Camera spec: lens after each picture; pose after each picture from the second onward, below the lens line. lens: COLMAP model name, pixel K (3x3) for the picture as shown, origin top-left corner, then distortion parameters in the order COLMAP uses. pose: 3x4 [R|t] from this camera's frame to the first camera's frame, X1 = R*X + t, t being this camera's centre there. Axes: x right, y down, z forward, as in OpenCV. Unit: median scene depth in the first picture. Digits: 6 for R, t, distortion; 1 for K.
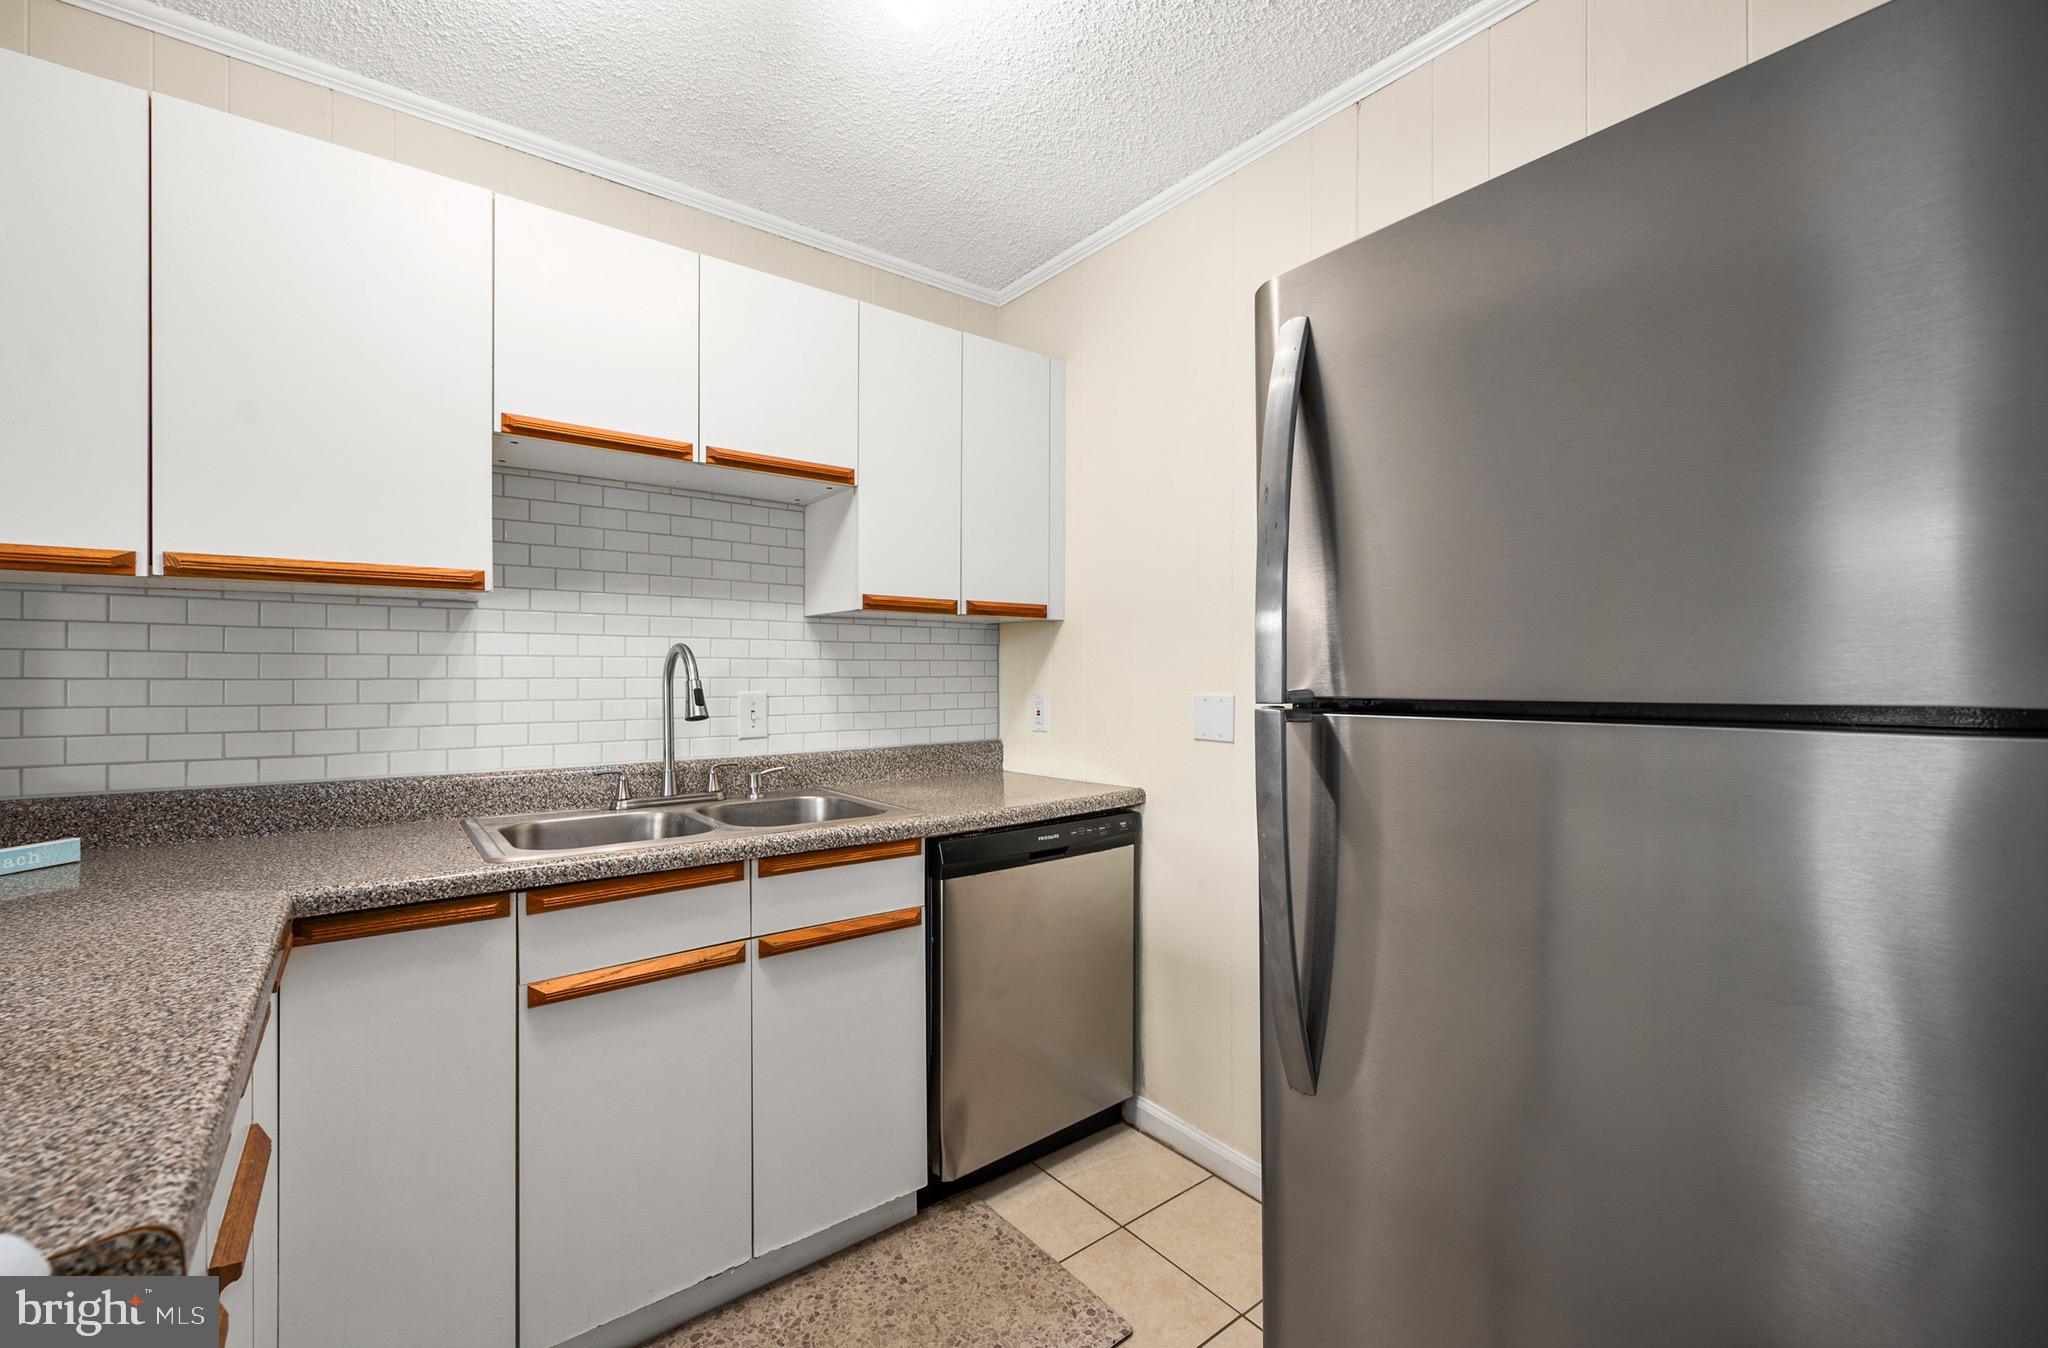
lens RADIAL K [[832.1, 0, 992.4], [0, 832.1, 671.7], [0, 0, 1]] dist [-0.002844, -0.000052]
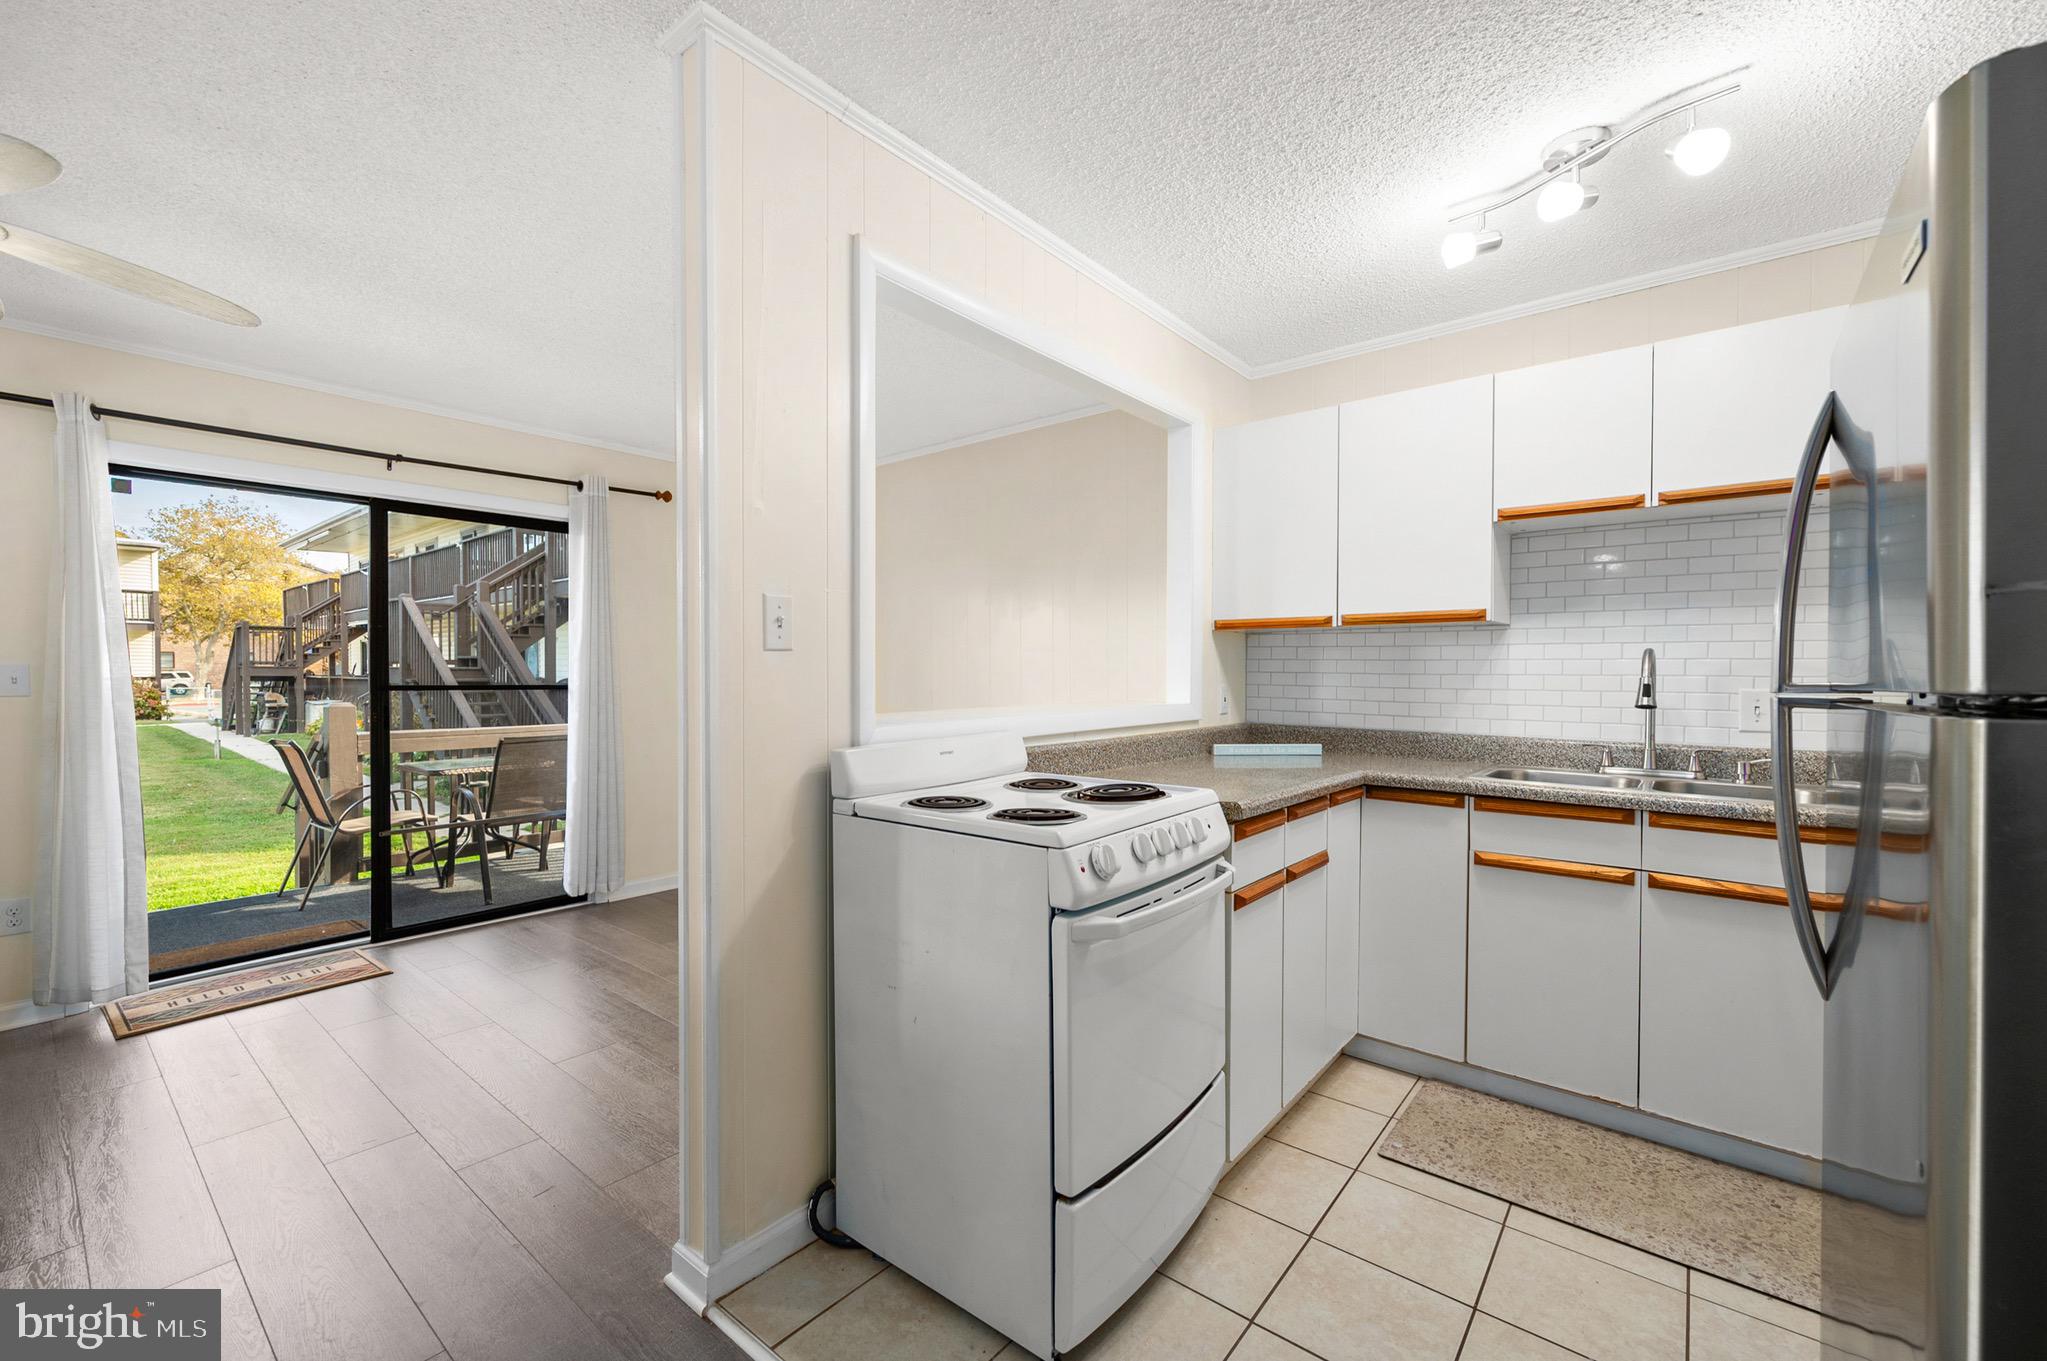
lens RADIAL K [[831.7, 0, 991.9], [0, 831.7, 678.2], [0, 0, 1]] dist [-0.002844, -0.000052]
pose [[0.217485, 0.011233, -0.975999, 0.737390], [-0.005118, 0.999933, 0.010368, 0.003821], [0.976050, 0.002741, 0.217528, -0.290465]]
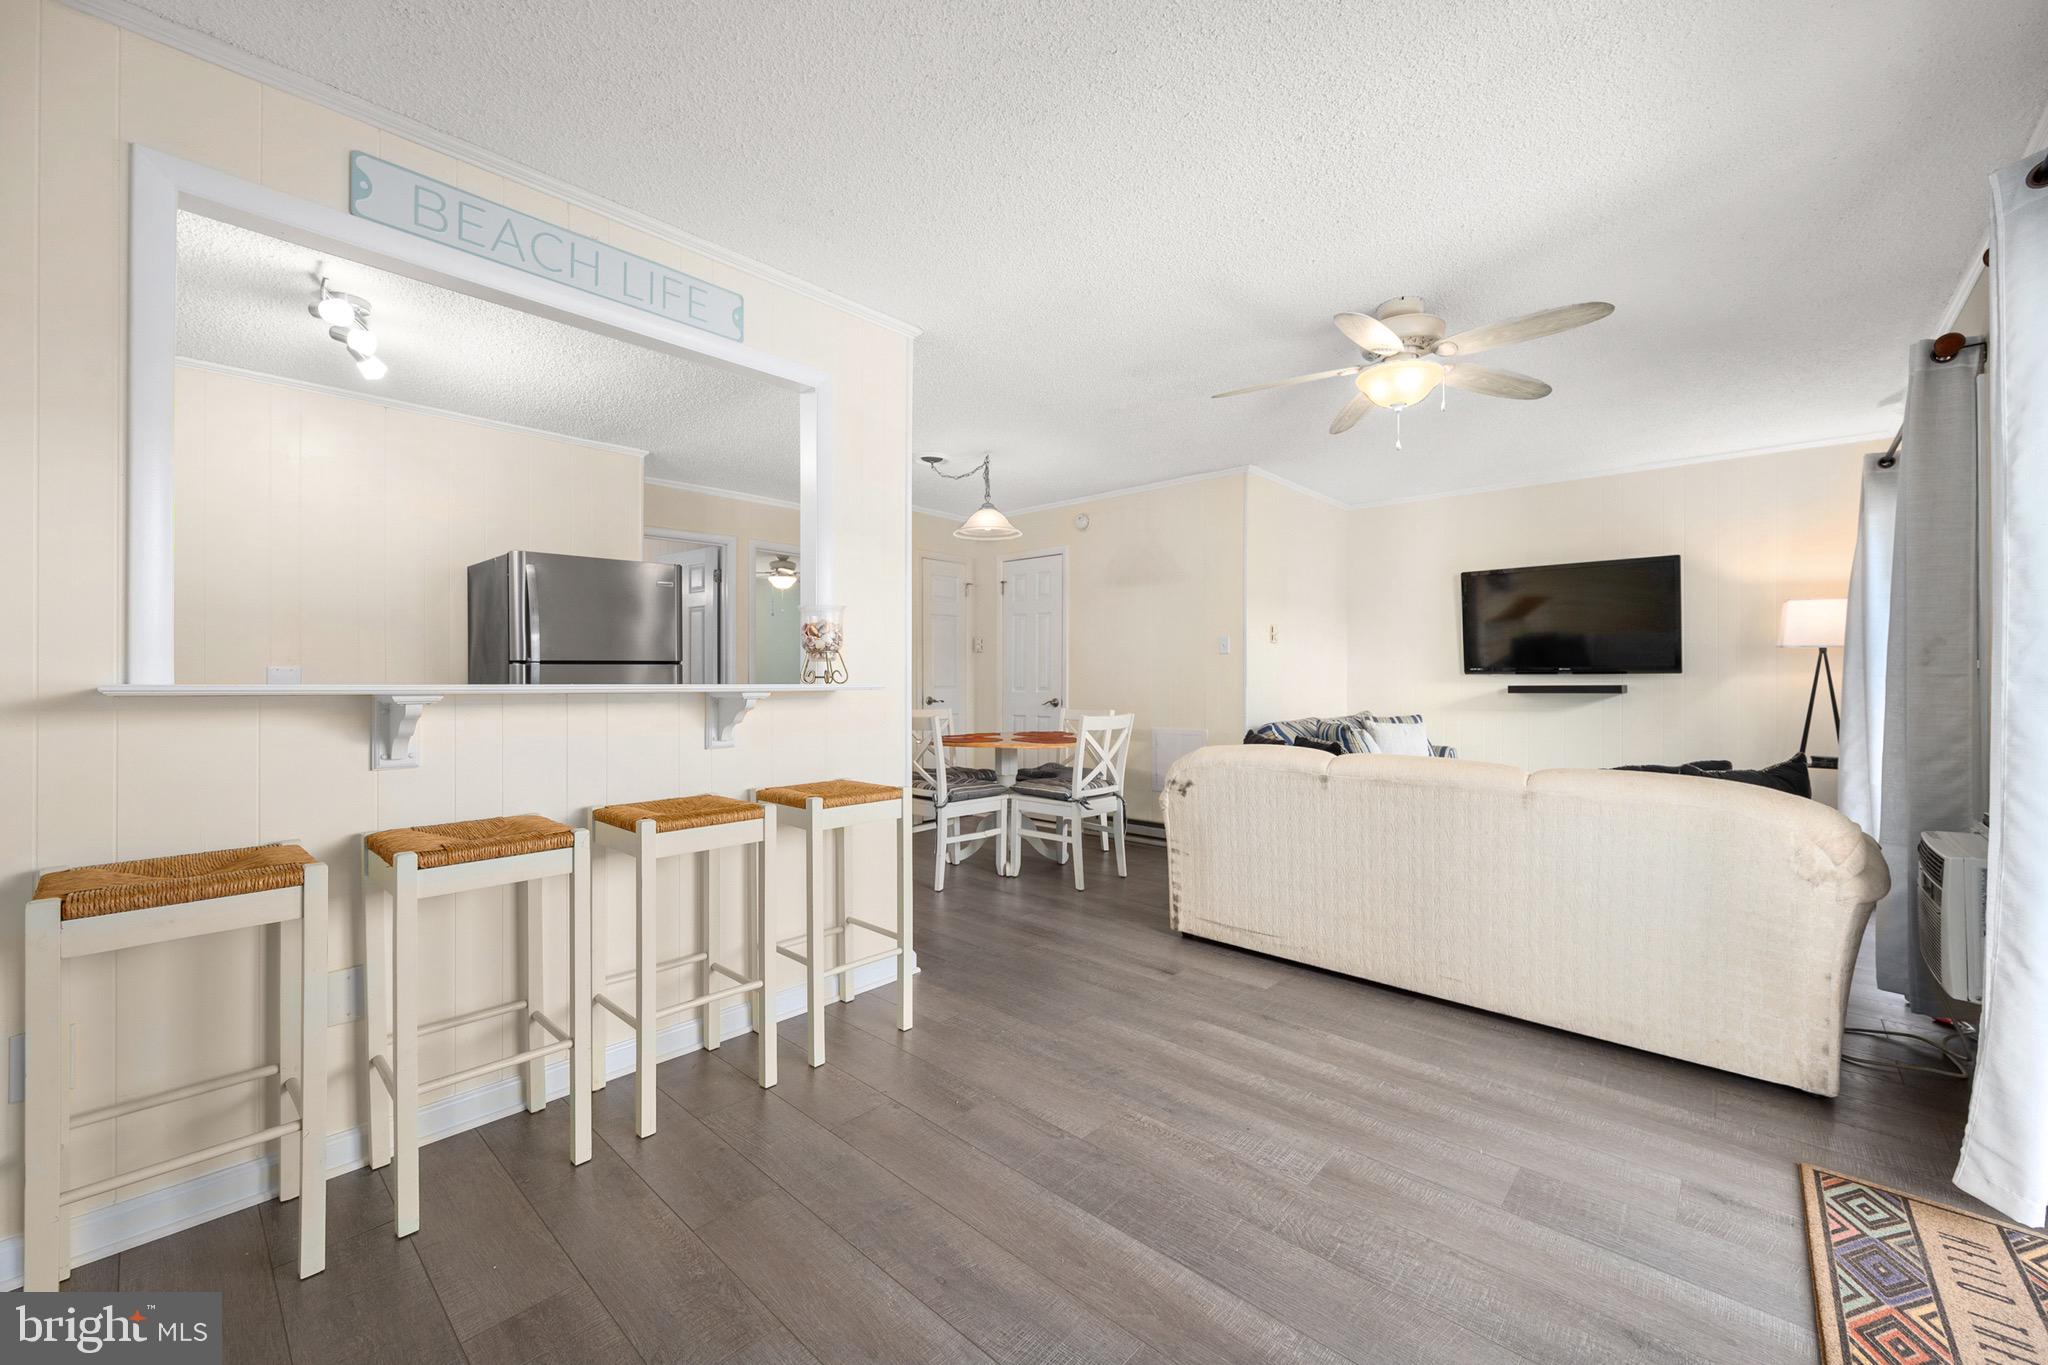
lens RADIAL K [[815.5, 0, 1024.0], [0, 815.5, 682.5], [0, 0, 1]] dist [-0.000431, 0.000052]
pose [[-0.176794, -0.006917, 0.984224, -2.142468], [0.004100, 0.999961, 0.007764, 0.063504], [-0.984239, 0.005408, -0.176759, -0.366976]]
